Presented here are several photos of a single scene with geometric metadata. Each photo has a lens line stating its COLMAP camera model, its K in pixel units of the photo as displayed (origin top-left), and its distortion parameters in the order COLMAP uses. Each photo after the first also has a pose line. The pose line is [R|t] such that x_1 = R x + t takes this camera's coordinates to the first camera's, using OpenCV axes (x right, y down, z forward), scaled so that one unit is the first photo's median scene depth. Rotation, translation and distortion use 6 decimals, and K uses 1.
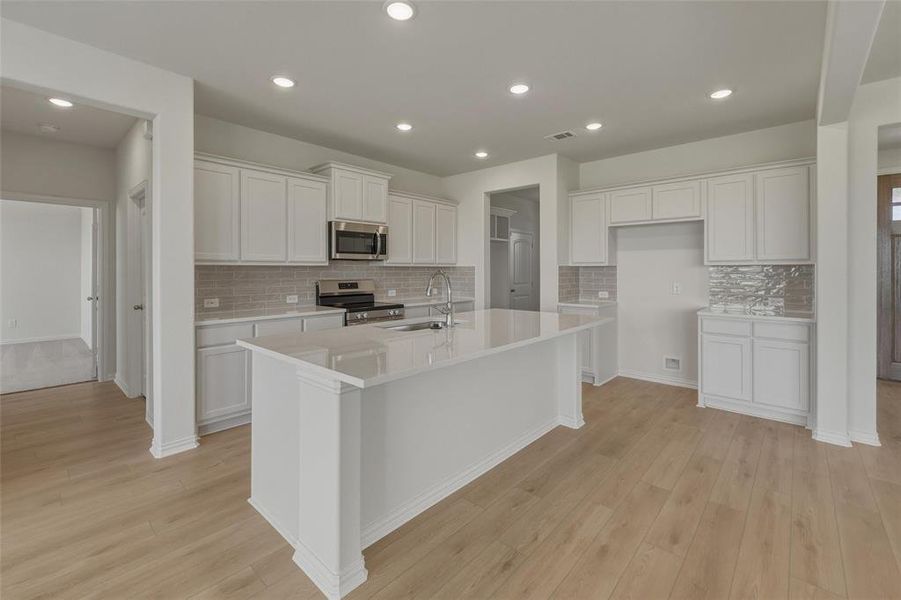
lens RADIAL K [[392.0, 0, 448.8], [0, 392.0, 273.0], [0, 0, 1]] dist [-0.001472, 0.002010]
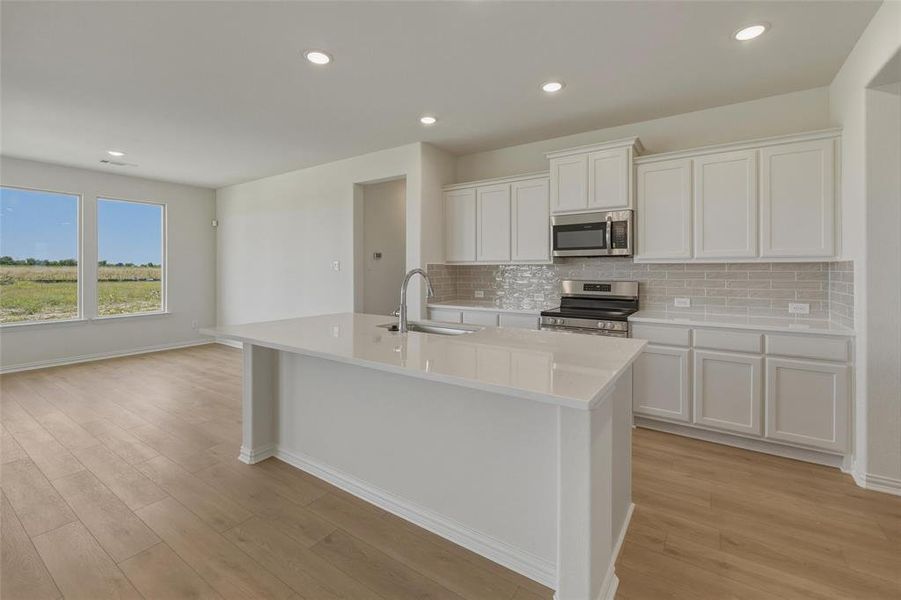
lens RADIAL K [[392.0, 0, 458.2], [0, 392.0, 271.3], [0, 0, 1]] dist [-0.001472, 0.002010]
pose [[0.138989, 0.005391, -0.990279, 0.573191], [-0.005798, 0.999972, 0.004630, -0.004664], [0.990277, 0.005098, 0.139016, 0.628644]]
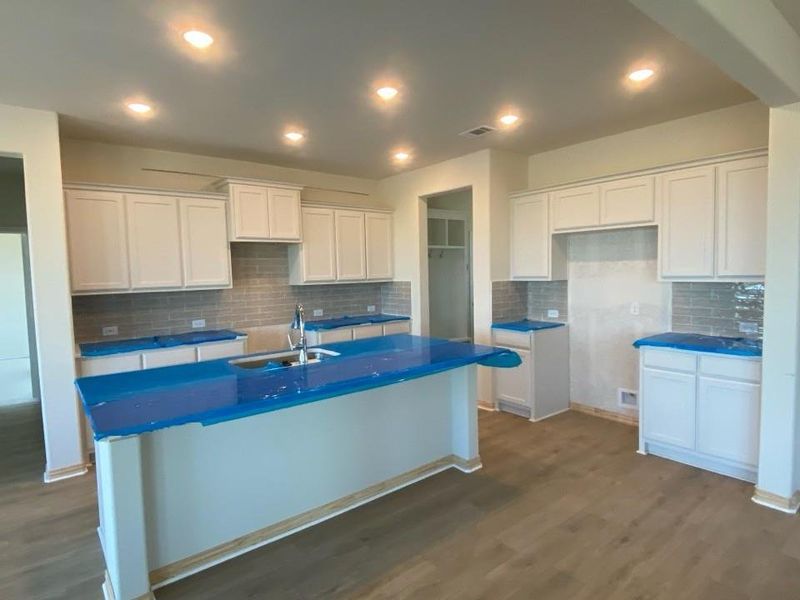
lens RADIAL K [[453.2, 0, 393.6], [0, 453.2, 299.8], [0, 0, 1]] dist [0.015543, -0.012412]
pose [[0.986261, -0.011189, -0.164814, 0.251274], [0.020462, 0.998295, 0.054673, -0.041631], [0.163921, -0.057294, 0.984808, -0.017136]]
